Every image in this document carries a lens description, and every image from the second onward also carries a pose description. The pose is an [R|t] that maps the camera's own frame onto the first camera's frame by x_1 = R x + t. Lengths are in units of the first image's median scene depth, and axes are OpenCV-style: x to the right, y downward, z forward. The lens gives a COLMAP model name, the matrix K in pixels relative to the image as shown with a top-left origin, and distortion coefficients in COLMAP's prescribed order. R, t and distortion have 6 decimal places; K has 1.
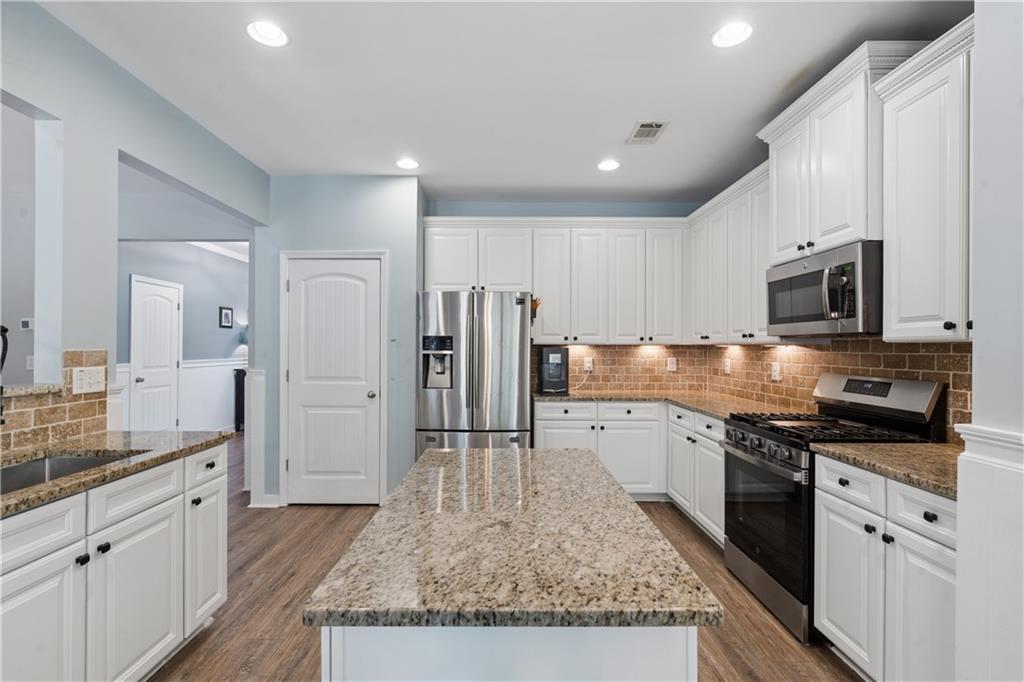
lens RADIAL K [[465.6, 0, 506.0], [0, 465.6, 345.3], [0, 0, 1]] dist [-0.002230, 0.000094]
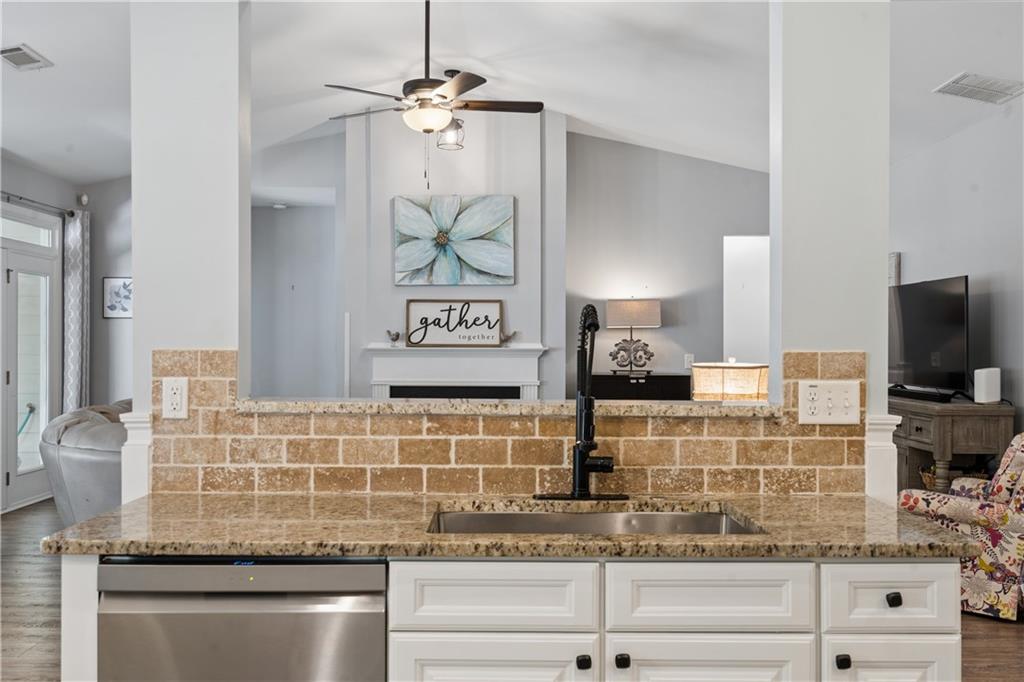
lens RADIAL K [[944.6, 0, 504.0], [0, 944.6, 342.9], [0, 0, 1]] dist [0.008678, -0.001260]
pose [[-0.003441, -0.006190, -0.999975, 0.175237], [0.001510, 0.999980, -0.006195, 0.003635], [0.999993, -0.001531, -0.003431, 0.342116]]
